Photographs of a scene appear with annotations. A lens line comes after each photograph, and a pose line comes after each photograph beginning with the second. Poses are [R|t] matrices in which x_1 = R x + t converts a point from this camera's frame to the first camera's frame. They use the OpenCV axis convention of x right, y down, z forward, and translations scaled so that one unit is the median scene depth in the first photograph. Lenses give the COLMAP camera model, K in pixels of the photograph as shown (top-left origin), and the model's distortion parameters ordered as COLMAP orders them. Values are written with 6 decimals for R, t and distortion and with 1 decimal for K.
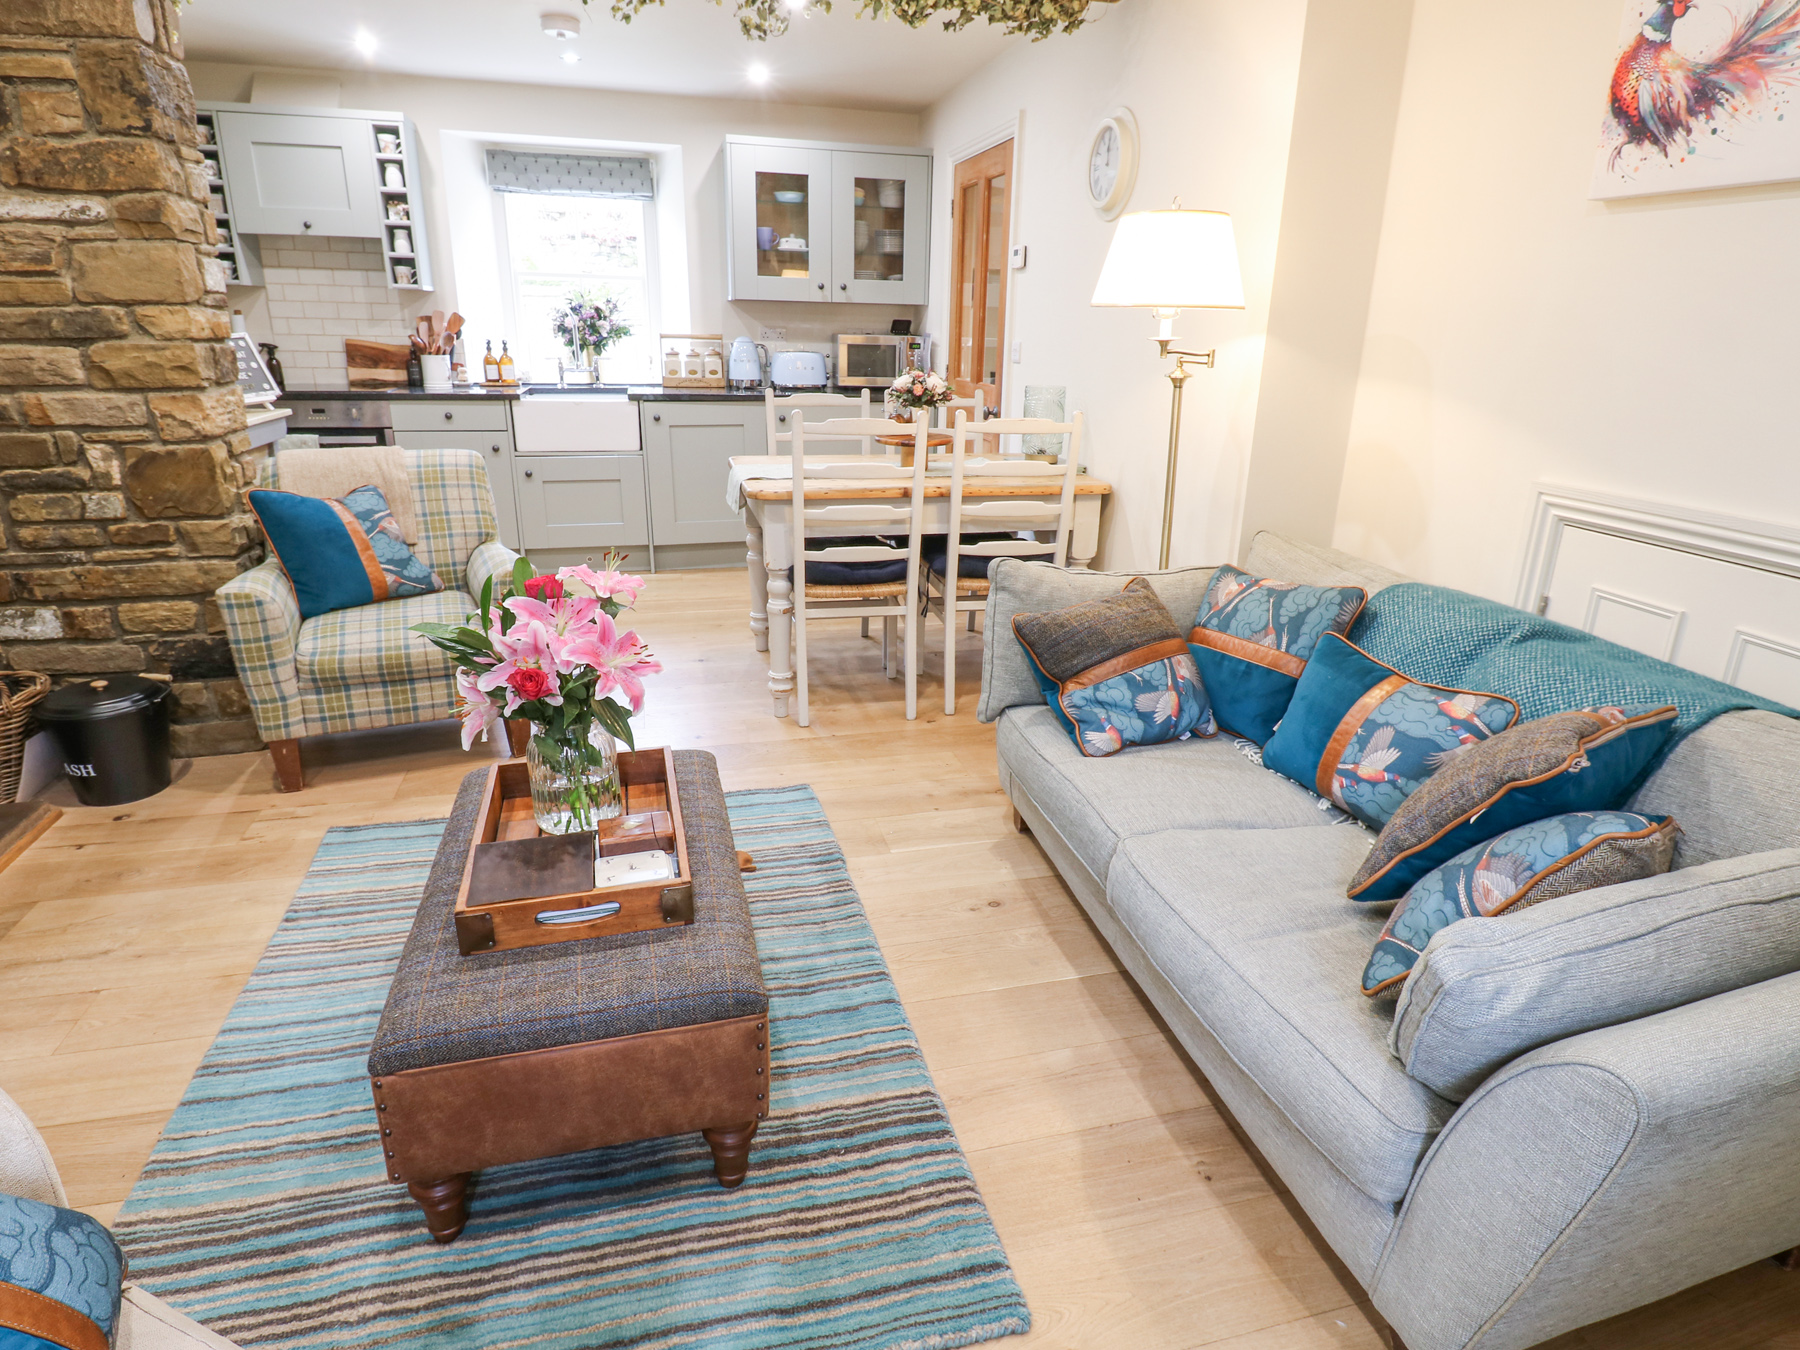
lens RADIAL K [[1026.2, 0, 900.3], [0, 1026.2, 670.3], [0, 0, 1]] dist [-0.004393, 0.000027]
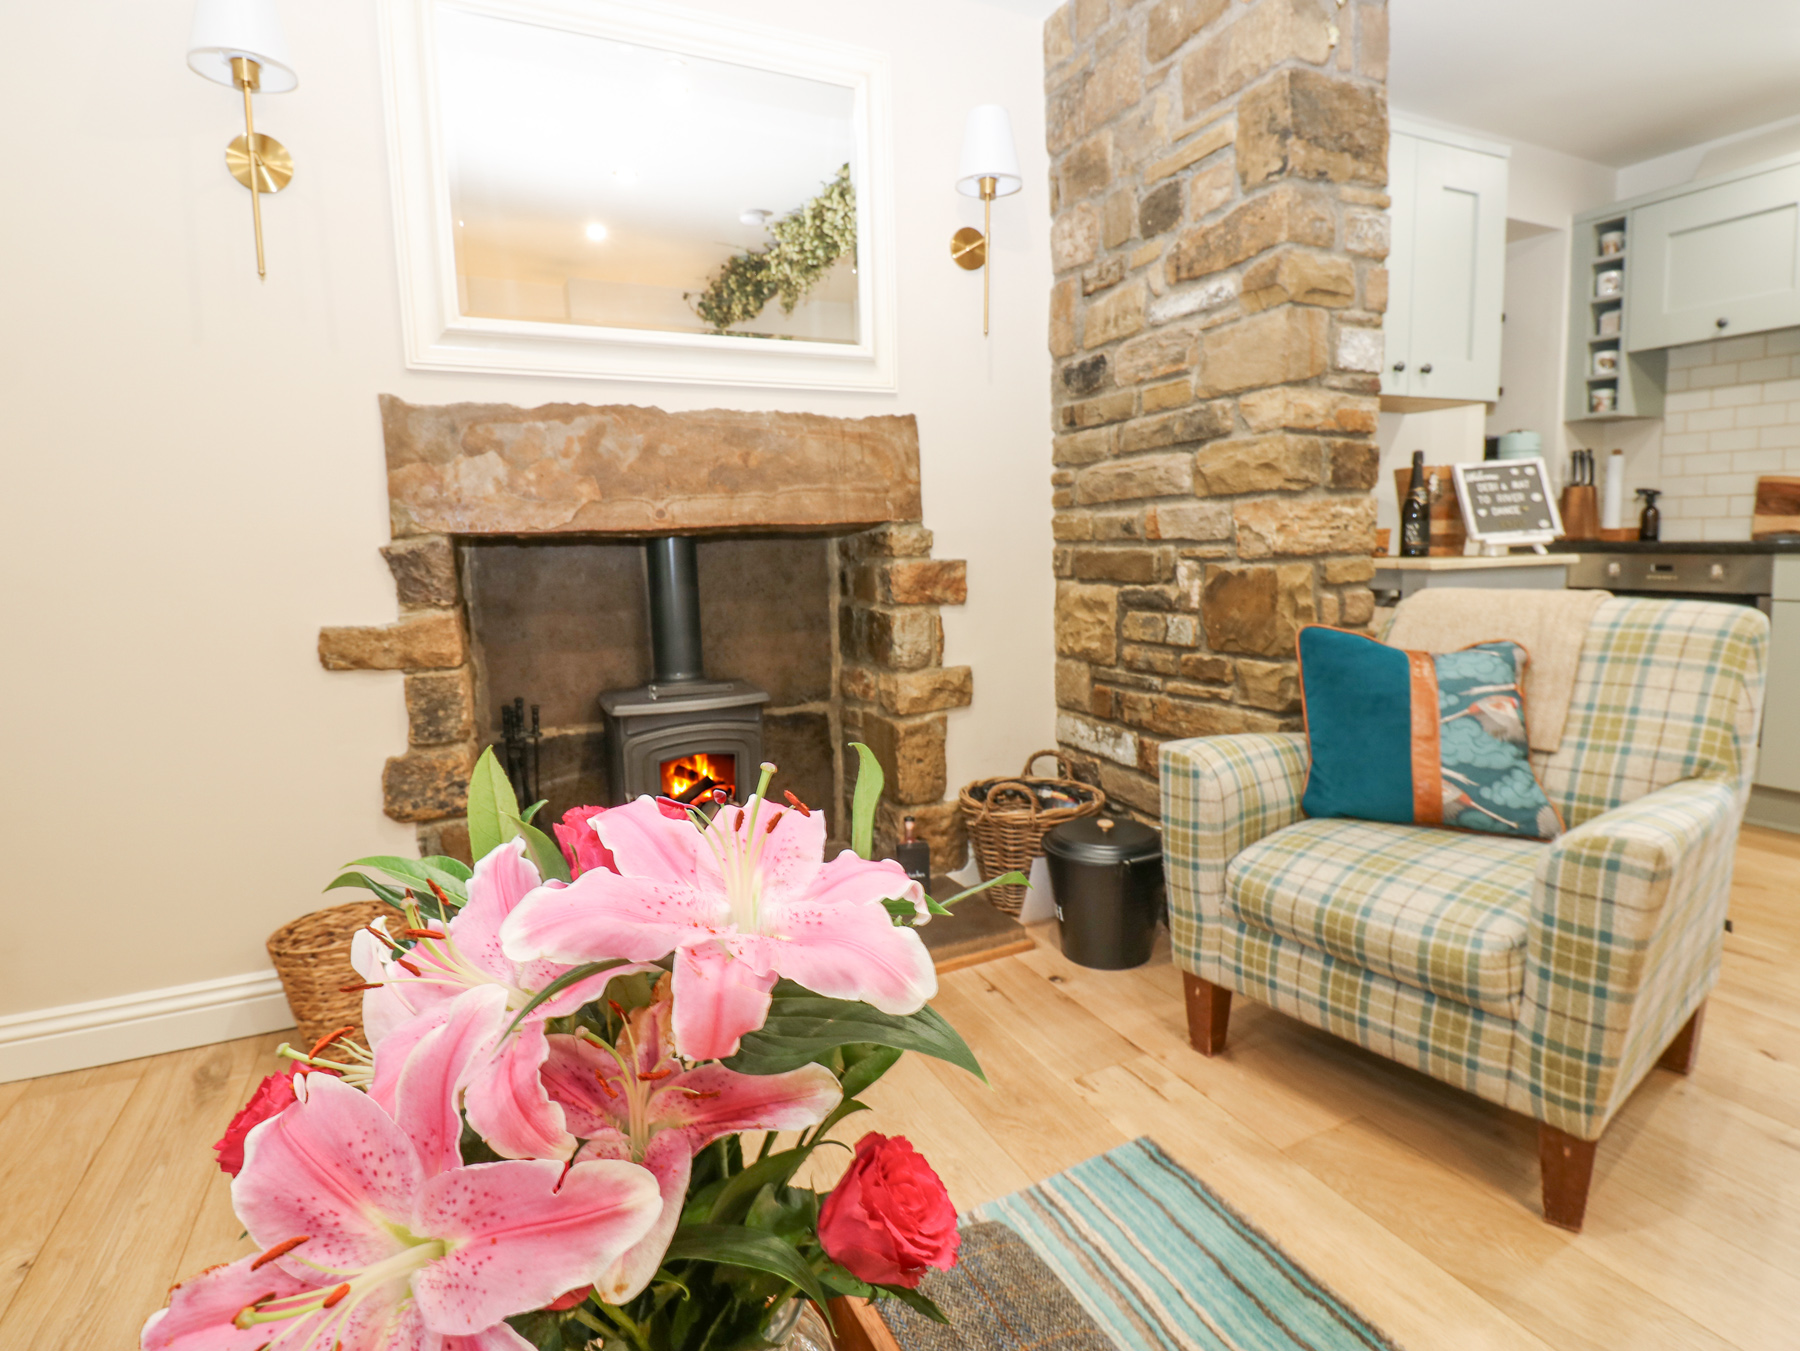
lens RADIAL K [[944.4, 0, 901.9], [0, 944.4, 655.5], [0, 0, 1]] dist [-0.006389, -0.001330]
pose [[0.212559, 0.099996, -0.972018, -0.050061], [-0.291728, 0.955878, 0.034542, -0.100067], [0.932585, 0.276222, 0.232352, 0.603755]]
